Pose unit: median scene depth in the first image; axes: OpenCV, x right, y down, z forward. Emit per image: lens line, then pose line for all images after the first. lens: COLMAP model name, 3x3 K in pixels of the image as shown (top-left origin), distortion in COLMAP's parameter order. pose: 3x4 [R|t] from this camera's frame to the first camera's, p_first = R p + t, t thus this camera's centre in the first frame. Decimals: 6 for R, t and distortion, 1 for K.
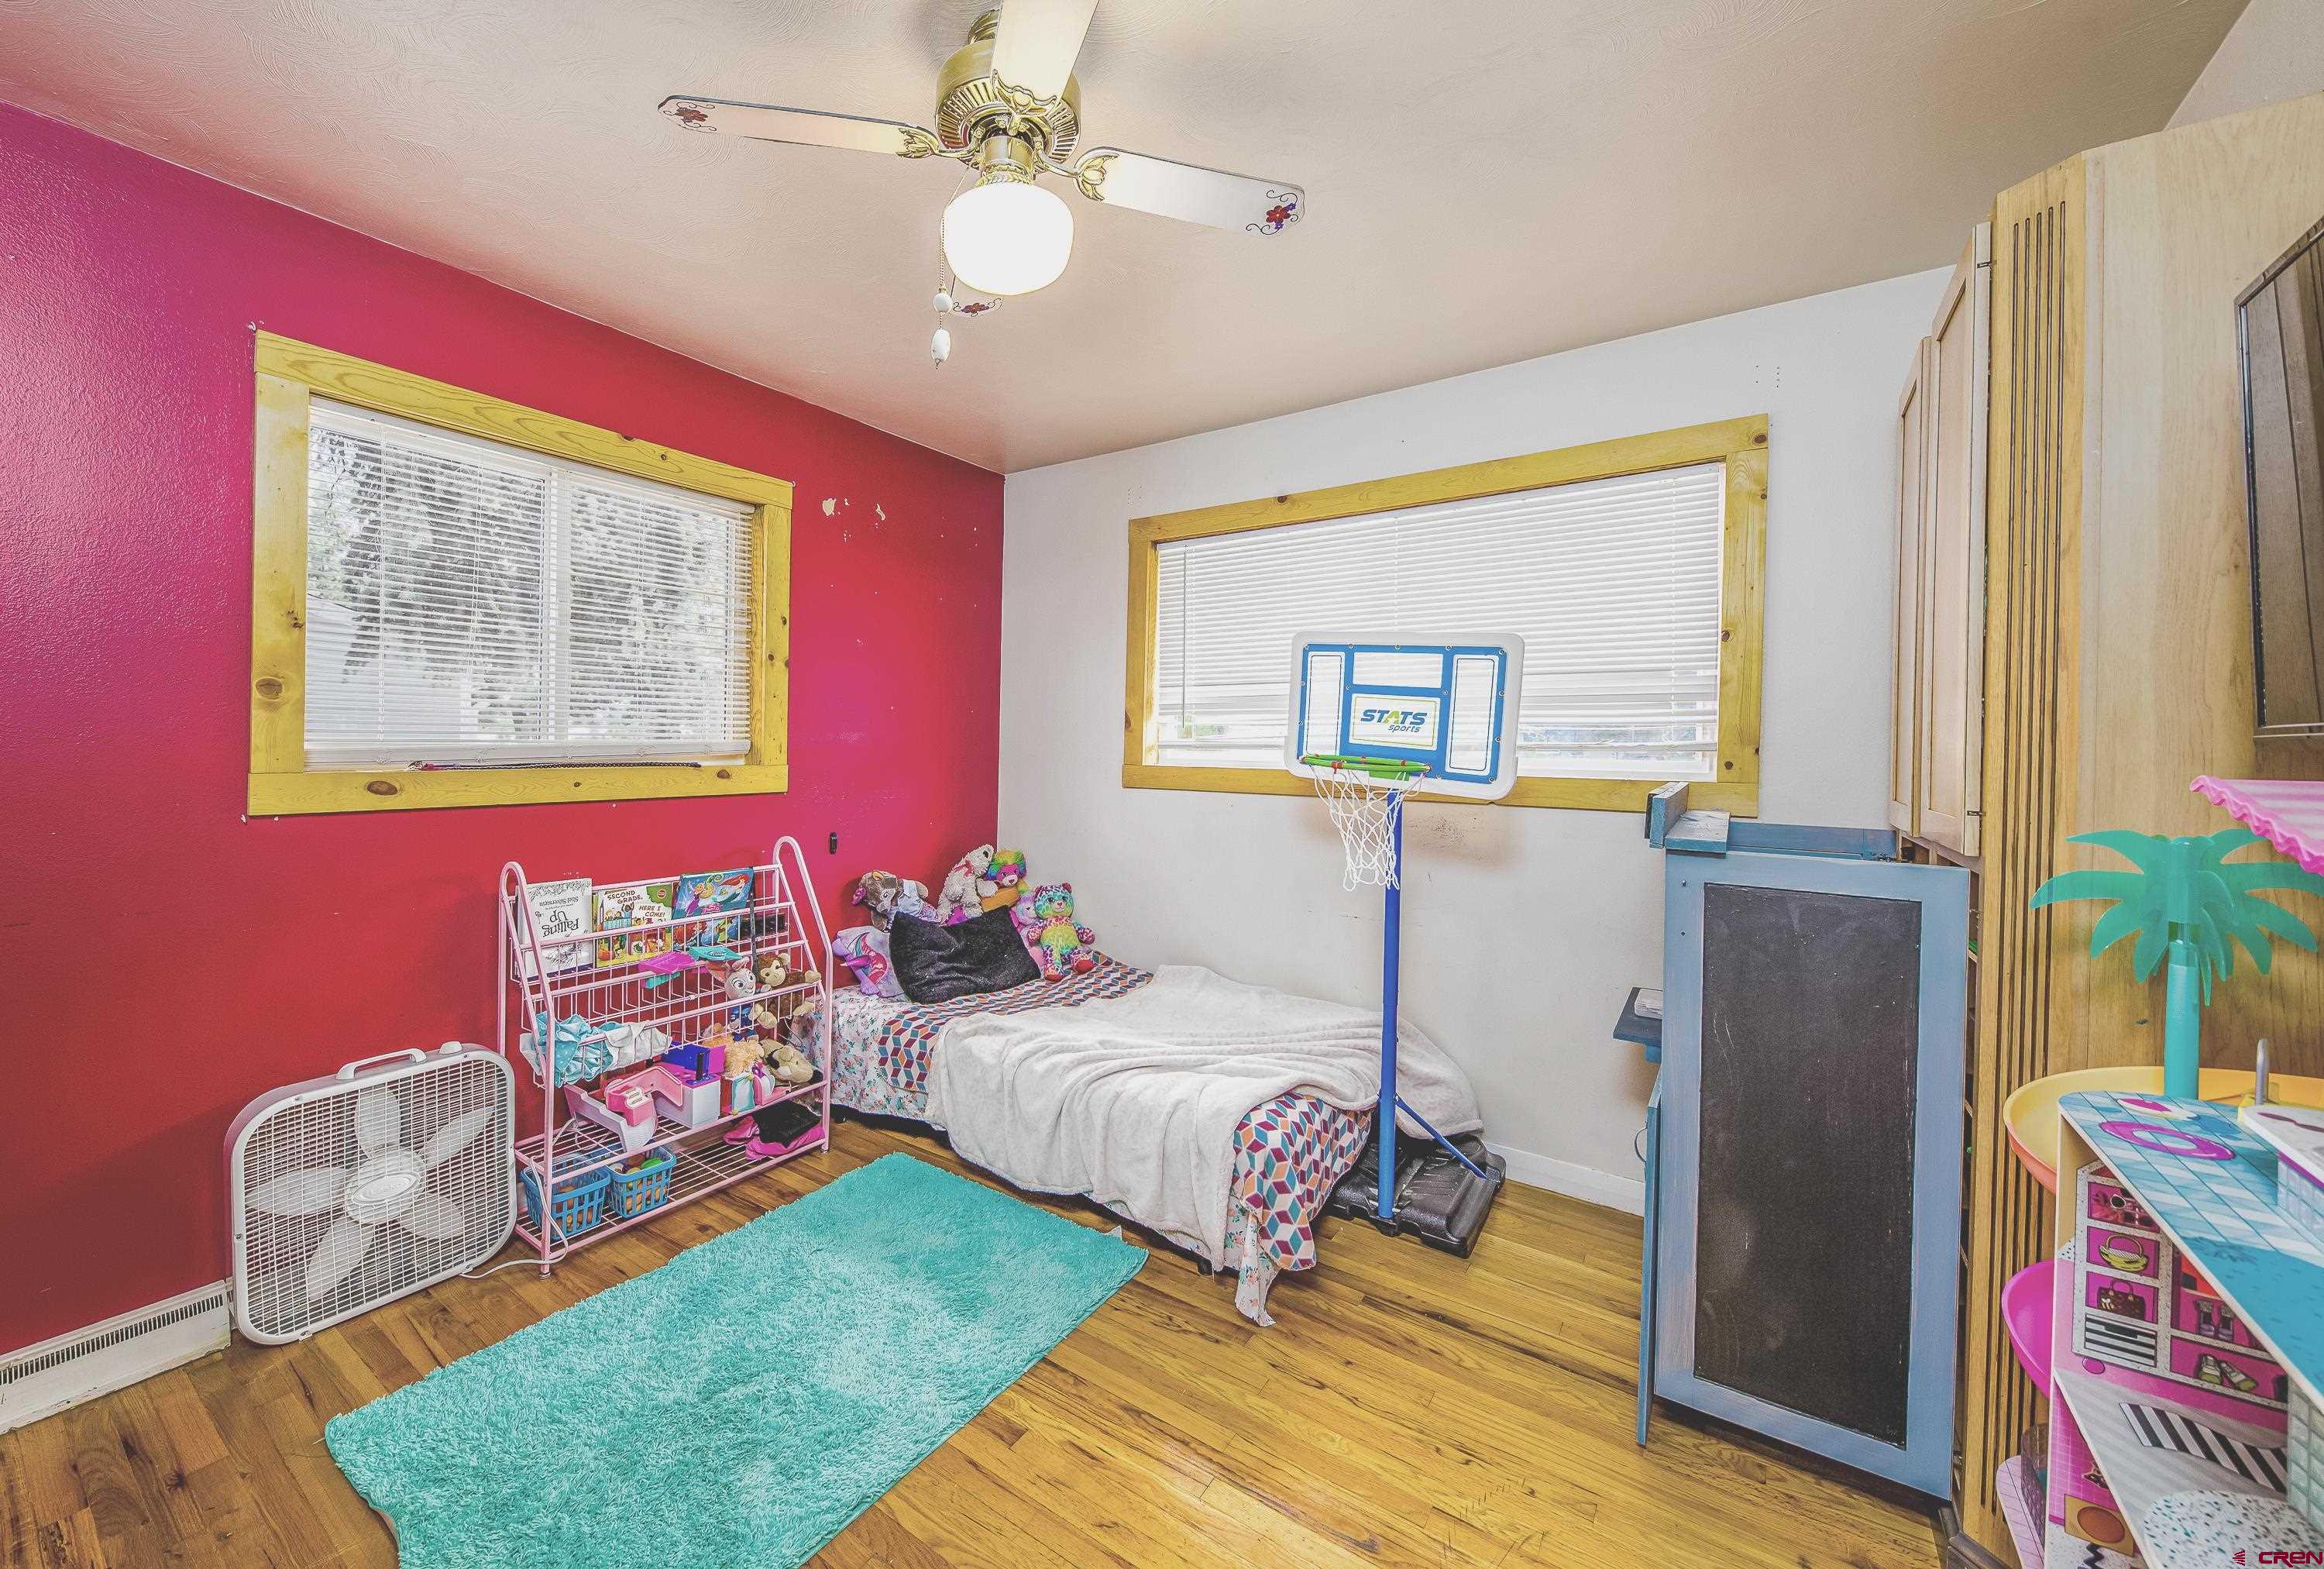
lens RADIAL K [[883.6, 0, 1152.1], [0, 883.6, 734.3], [0, 0, 1]] dist [0.000727, -0.000182]
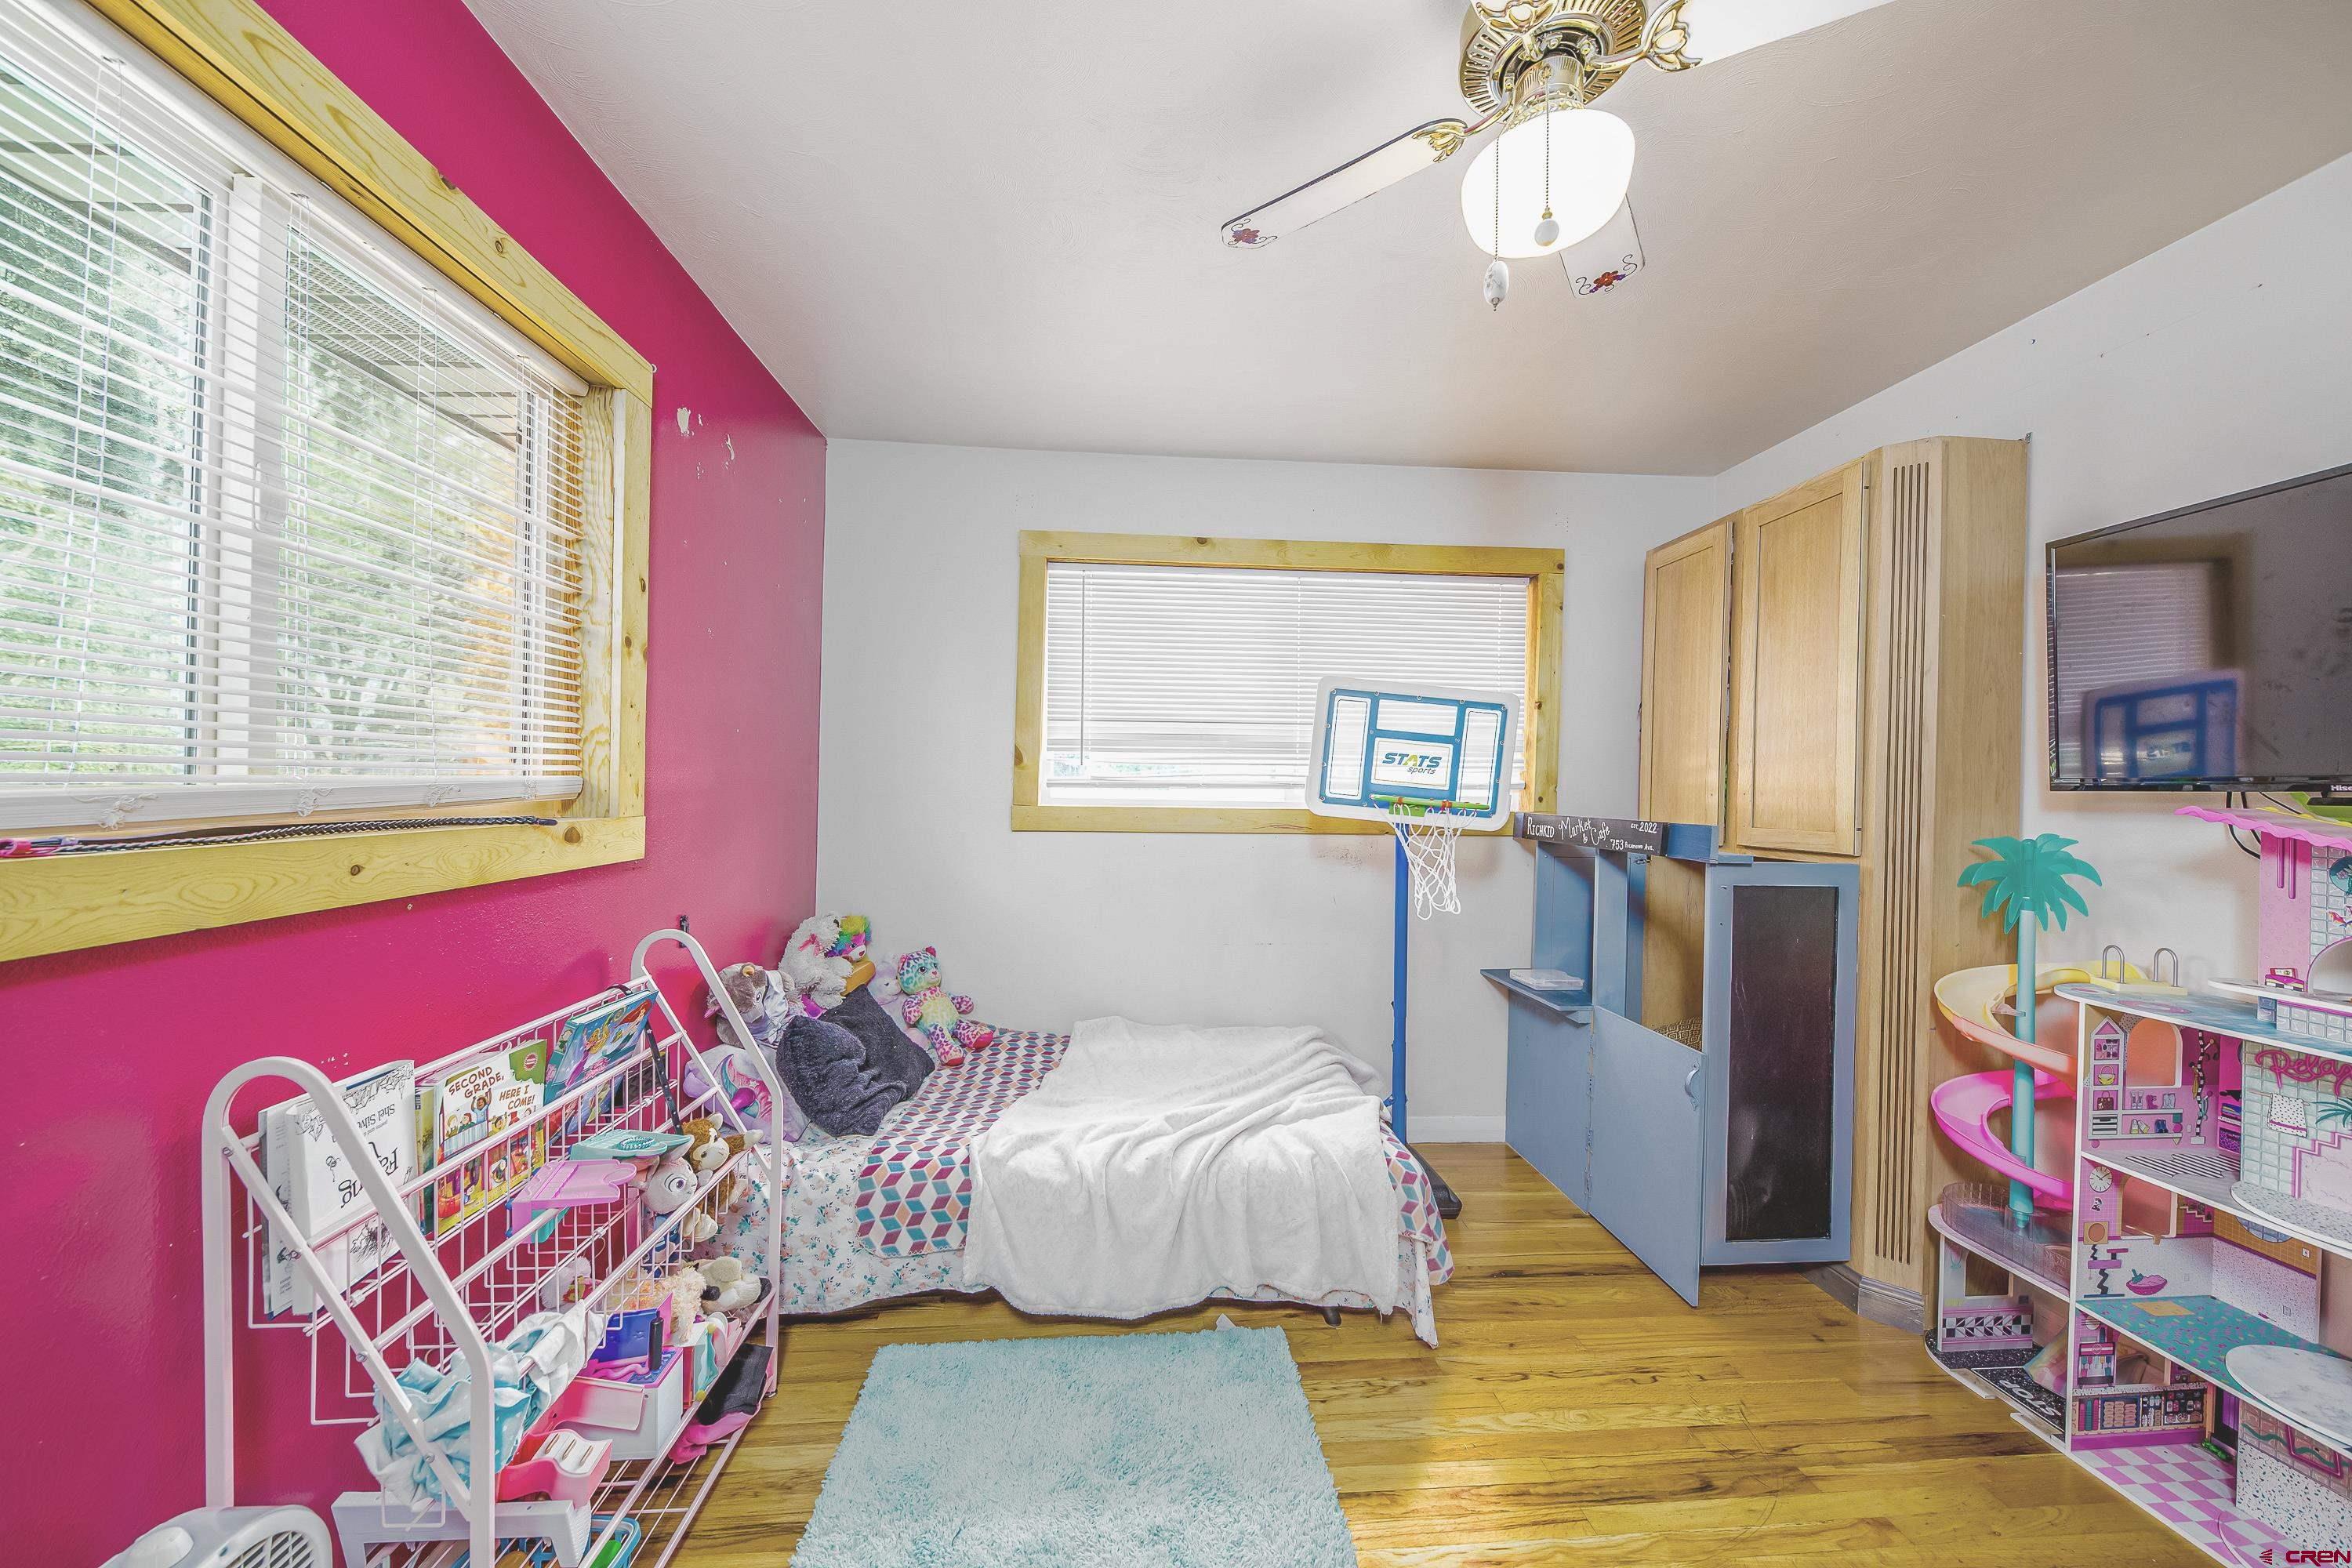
lens RADIAL K [[794.0, 0, 1176.0], [0, 794.0, 784.0], [0, 0, 1]] dist [-0.000255, -0.000103]
pose [[0.780657, 0.000013, 0.624960, -0.548287], [-0.010975, 0.999846, 0.013688, 0.000077], [-0.624864, -0.017545, 0.780537, 0.377379]]
